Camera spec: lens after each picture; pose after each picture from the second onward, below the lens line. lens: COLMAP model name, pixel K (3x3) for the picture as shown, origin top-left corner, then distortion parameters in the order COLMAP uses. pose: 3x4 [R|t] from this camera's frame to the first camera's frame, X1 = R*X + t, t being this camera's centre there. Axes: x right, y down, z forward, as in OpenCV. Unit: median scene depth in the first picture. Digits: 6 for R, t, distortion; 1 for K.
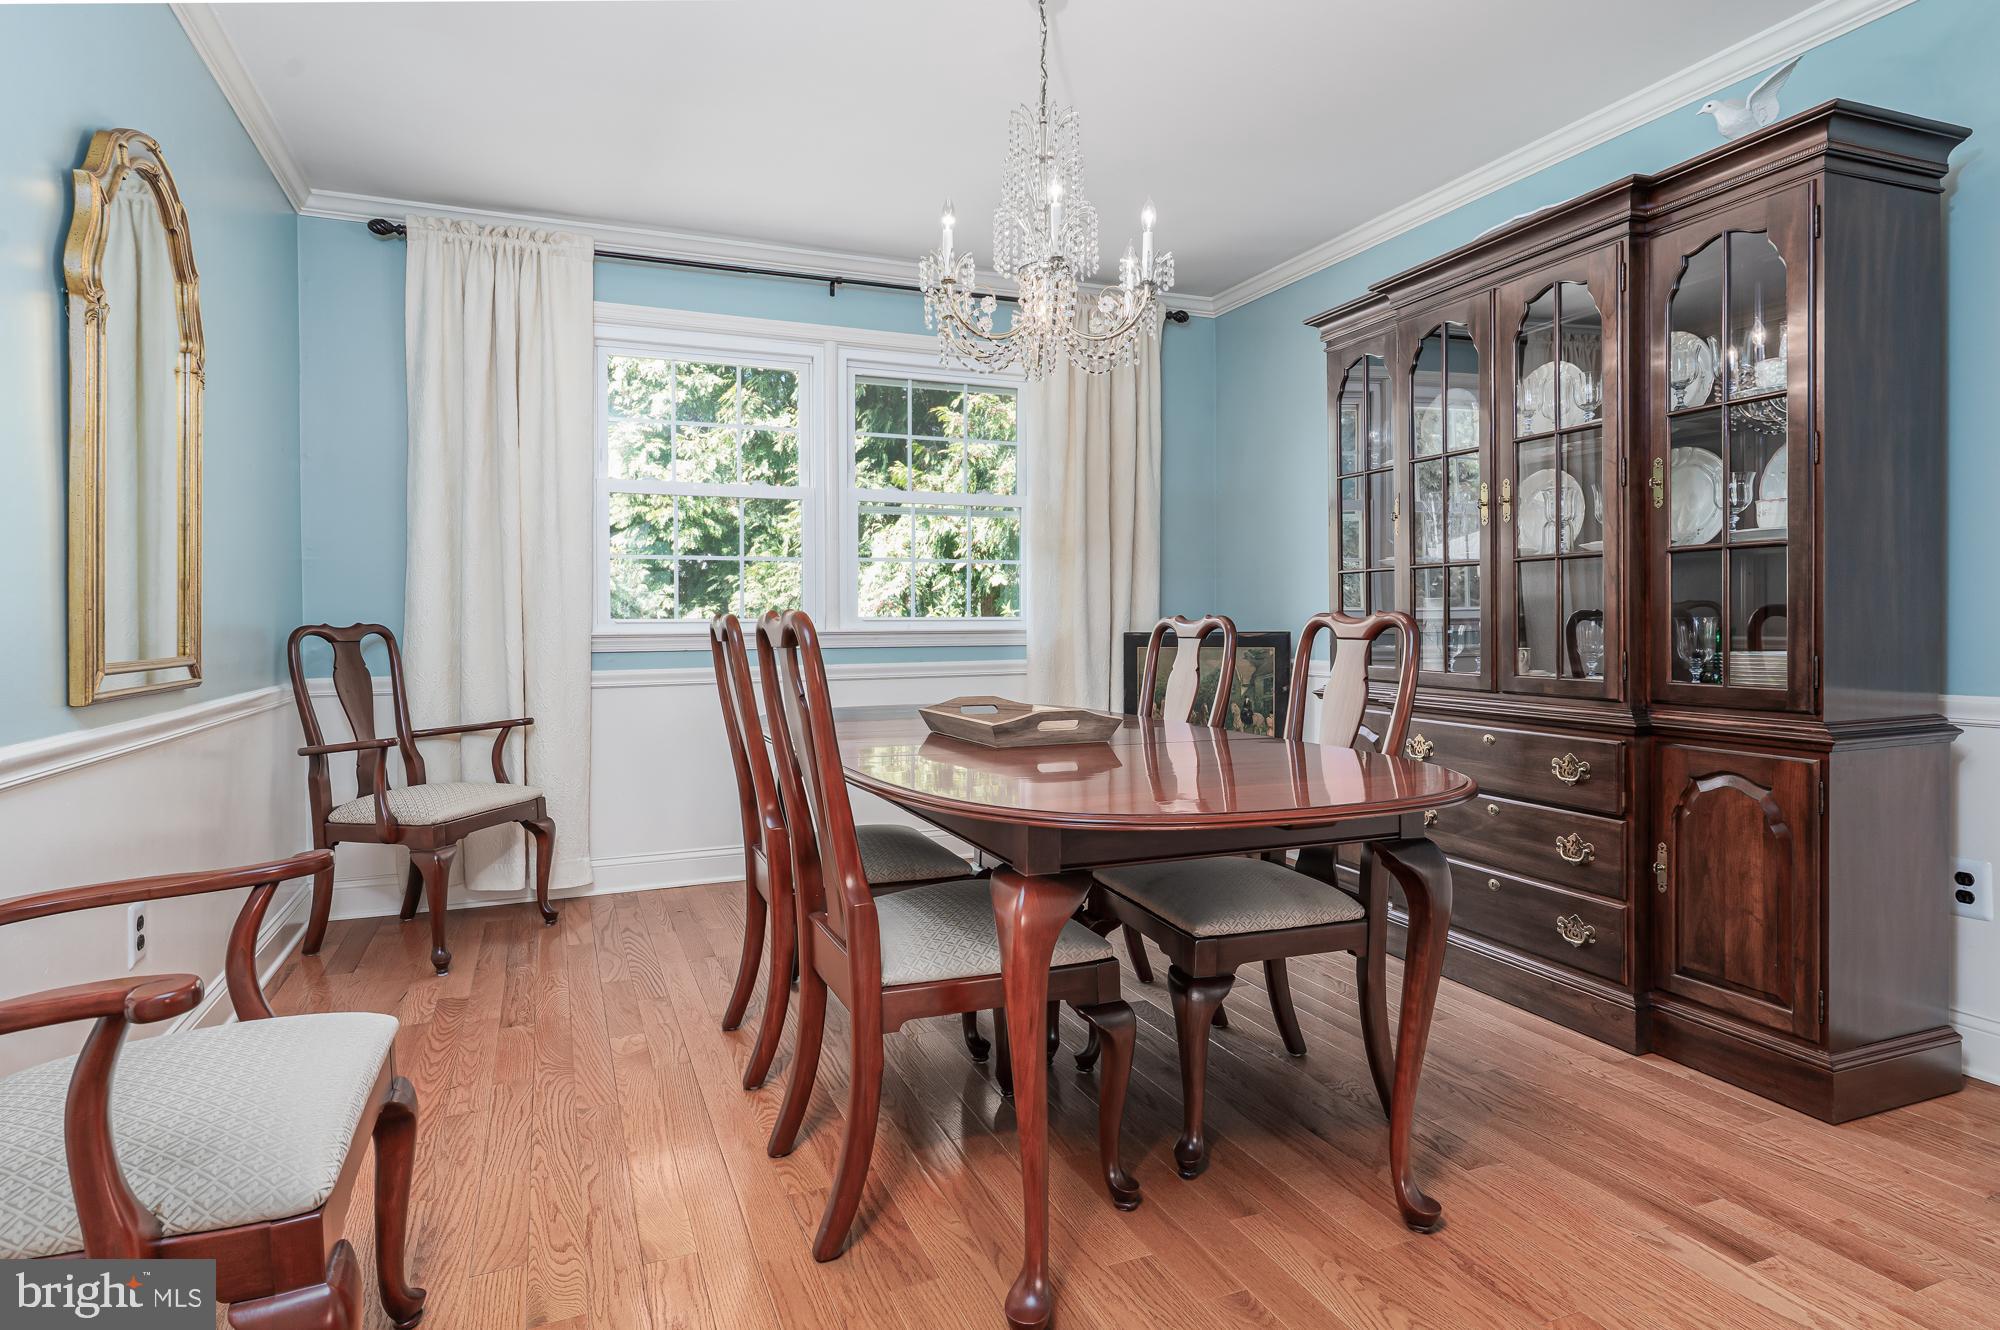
lens RADIAL K [[1053.3, 0, 938.8], [0, 1053.3, 628.1], [0, 0, 1]] dist [-0.003131, -0.000690]
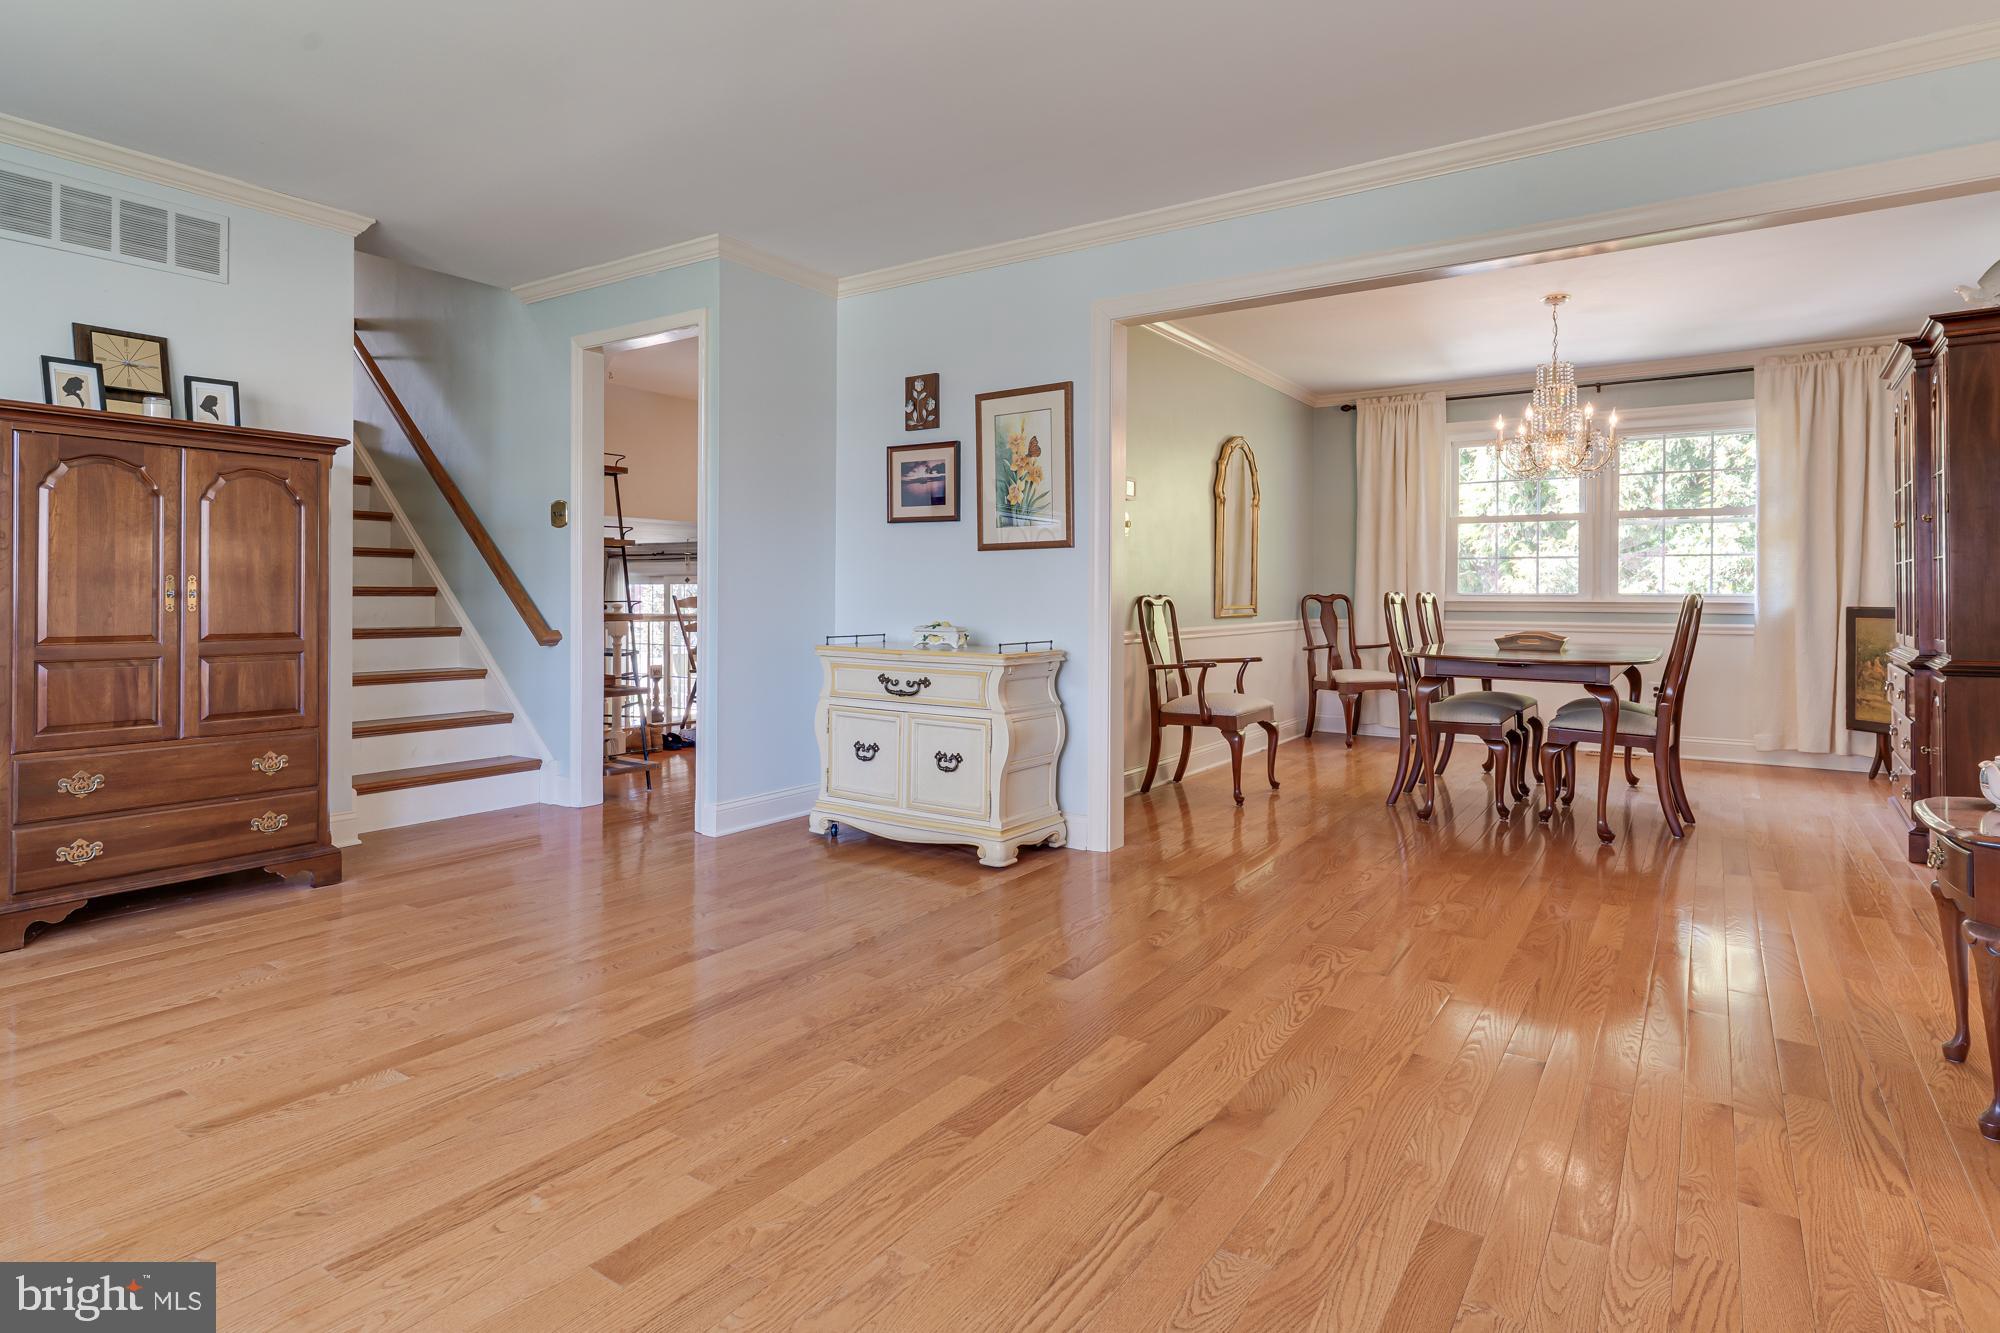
lens RADIAL K [[1077.5, 0, 994.7], [0, 1077.5, 593.2], [0, 0, 1]] dist [-0.005610, 0.001698]
pose [[0.578930, 0.006461, -0.815352, 0.926193], [-0.006363, 0.999974, 0.003406, -0.009702], [0.815353, 0.003217, 0.578956, -0.928997]]
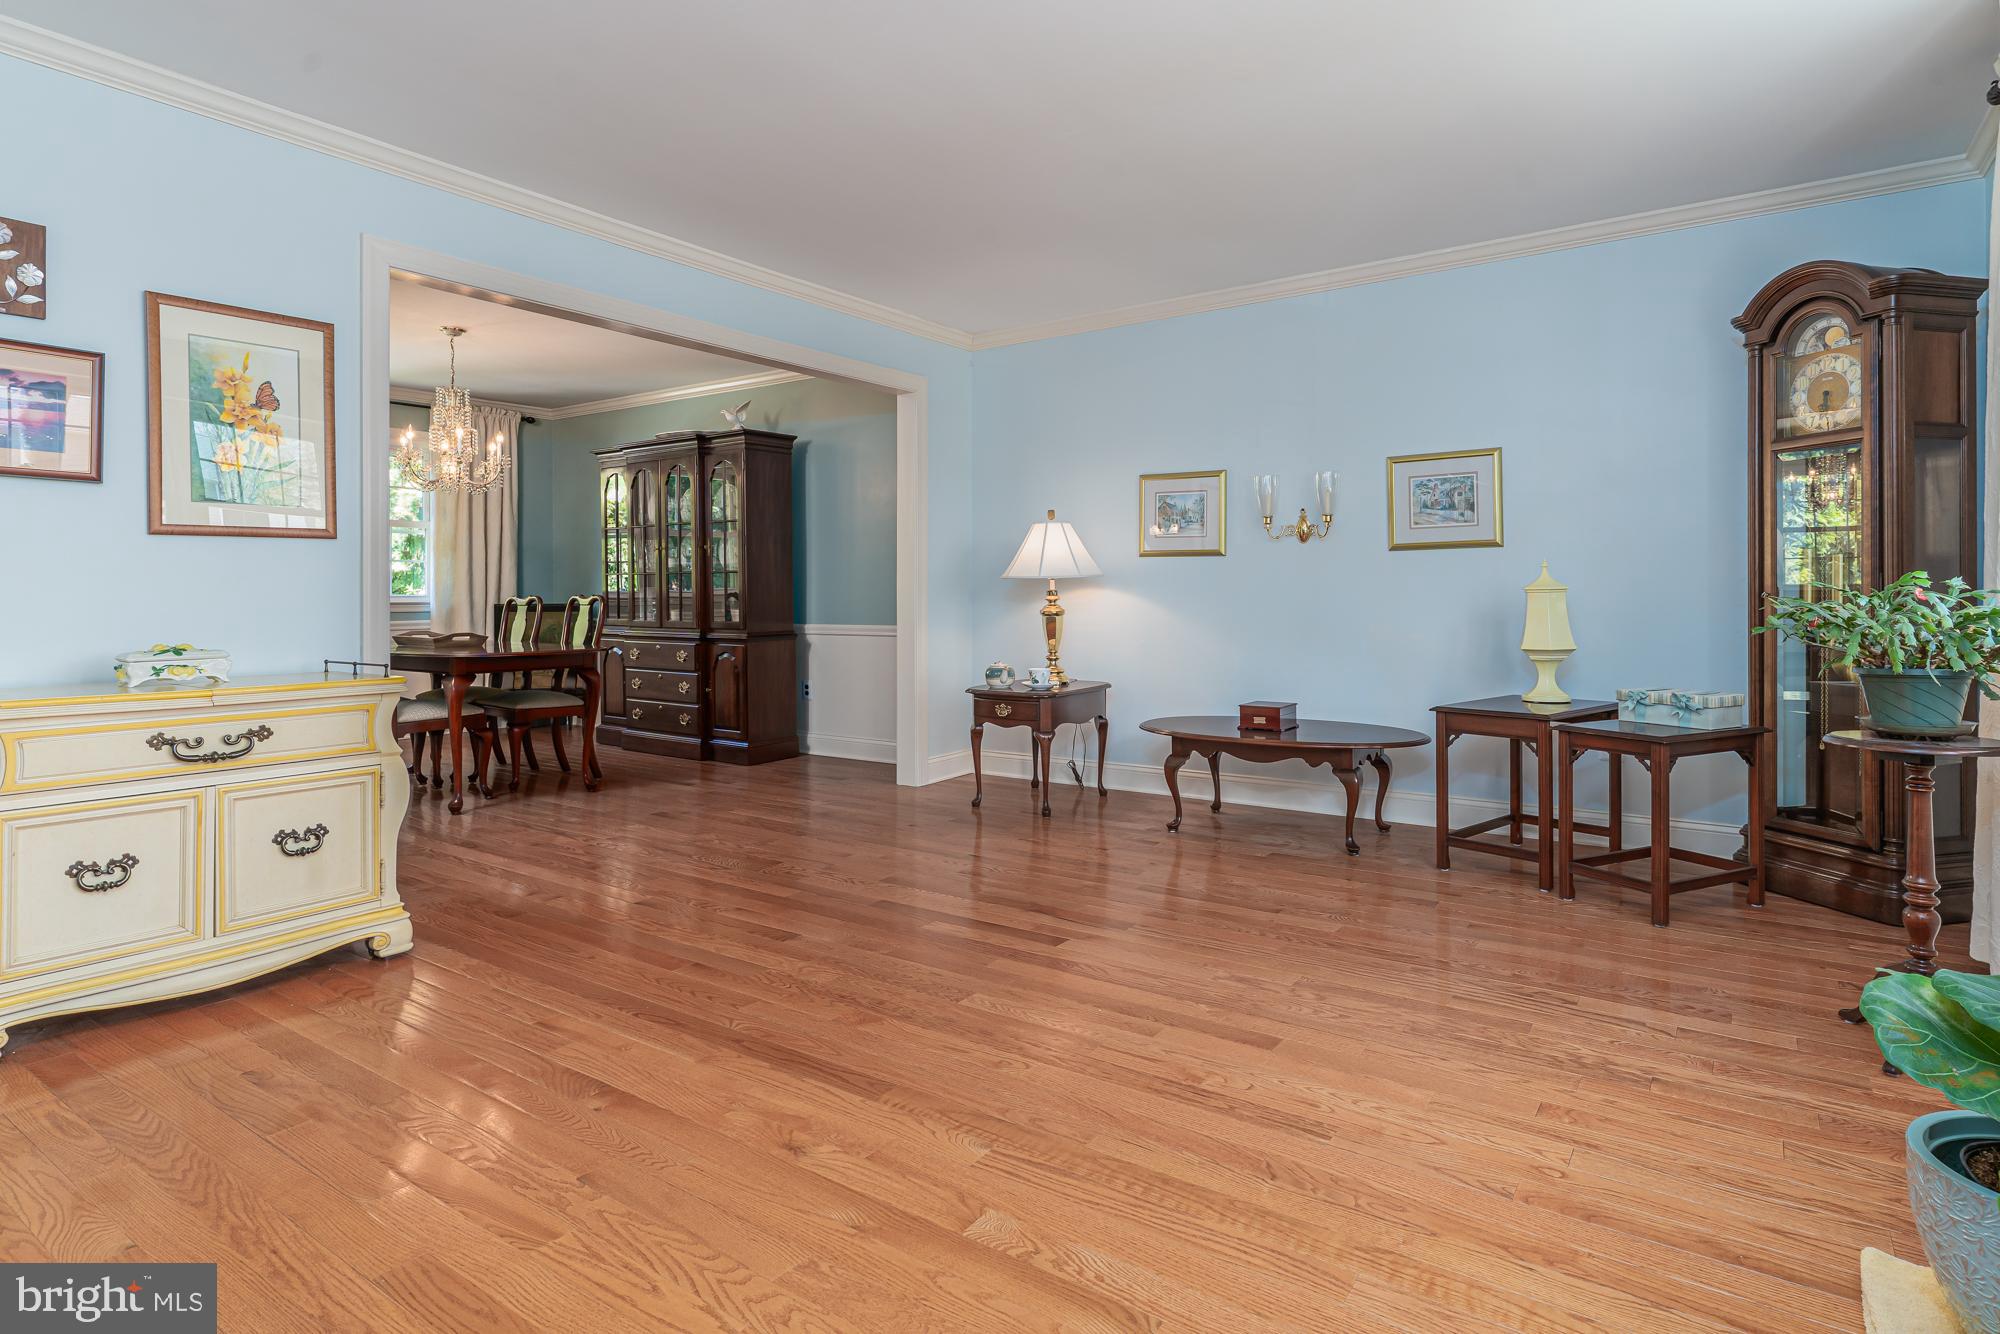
lens RADIAL K [[1053.3, 0, 1021.7], [0, 1053.3, 603.5], [0, 0, 1]] dist [-0.003131, -0.000690]
pose [[0.809624, -0.003826, 0.586936, -0.194938], [0.001399, 0.999988, 0.004588, -0.004323], [-0.586947, -0.002894, 0.809620, -1.290645]]
